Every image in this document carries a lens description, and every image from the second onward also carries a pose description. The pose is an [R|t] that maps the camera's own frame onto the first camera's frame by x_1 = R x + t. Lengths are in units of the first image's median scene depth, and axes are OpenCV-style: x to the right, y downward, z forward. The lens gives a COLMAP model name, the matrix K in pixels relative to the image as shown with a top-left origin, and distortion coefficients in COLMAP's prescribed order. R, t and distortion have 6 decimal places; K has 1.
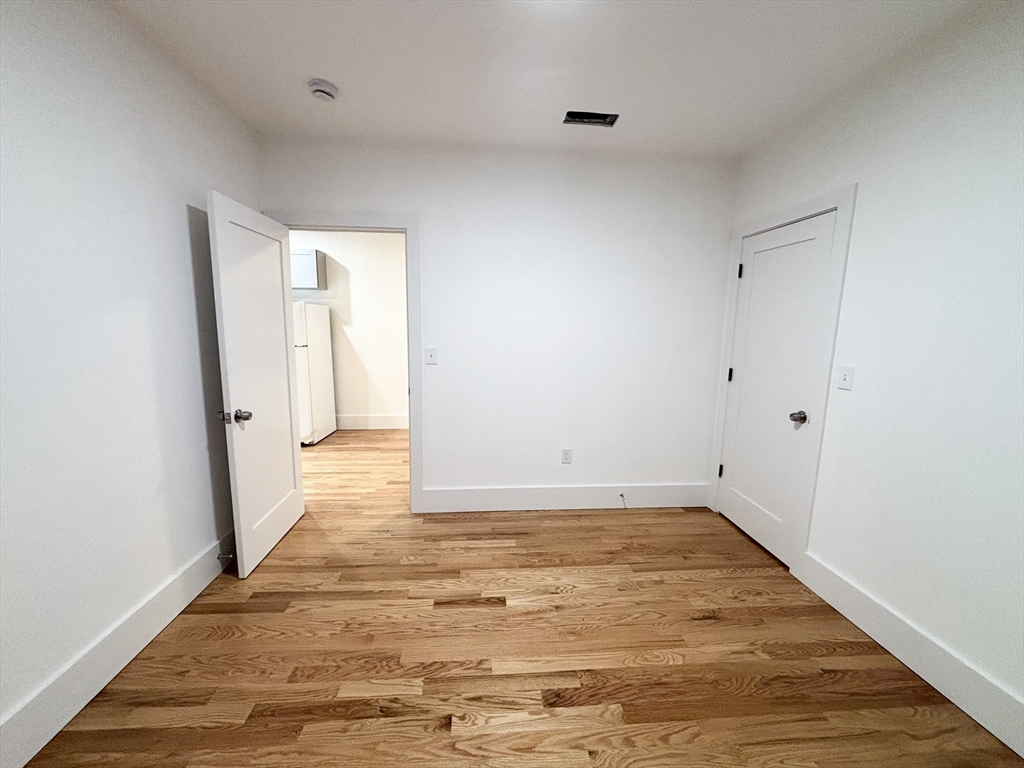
lens RADIAL K [[414.3, 0, 509.7], [0, 414.3, 382.8], [0, 0, 1]] dist [0.002519, 0.000160]
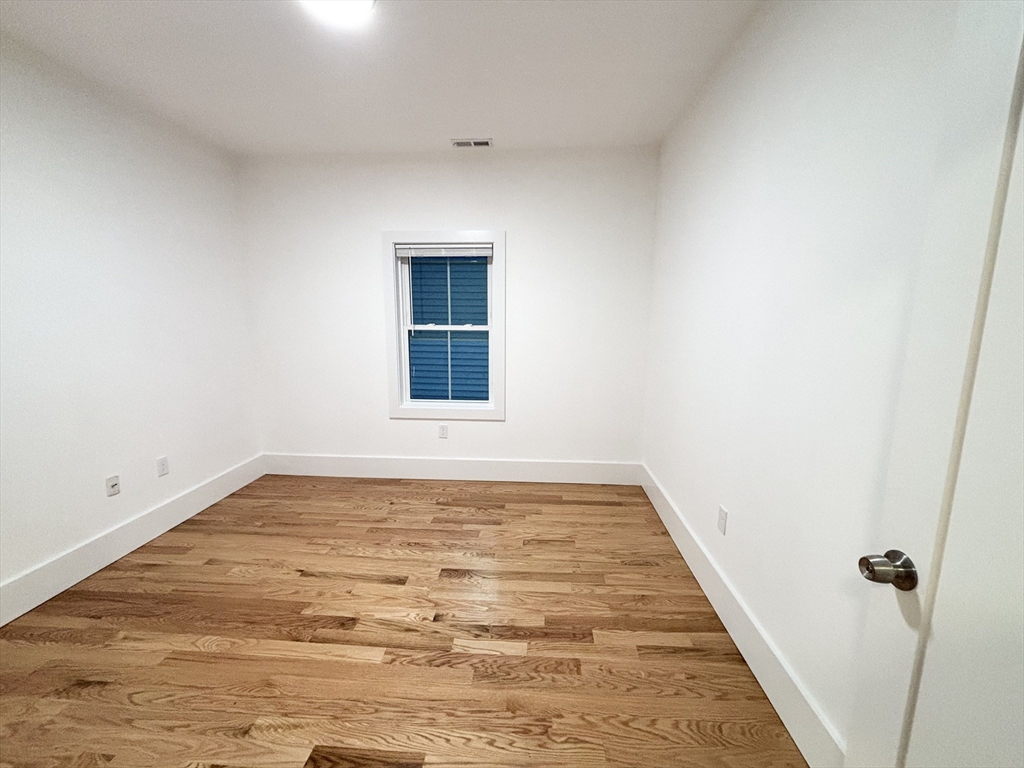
lens RADIAL K [[414.3, 0, 507.6], [0, 414.3, 376.9], [0, 0, 1]] dist [0.002519, 0.000160]
pose [[-0.987556, -0.041684, 0.151642, -0.475522], [0.002679, 0.959634, 0.281238, -0.241393], [-0.157244, 0.278145, -0.947581, 1.768973]]
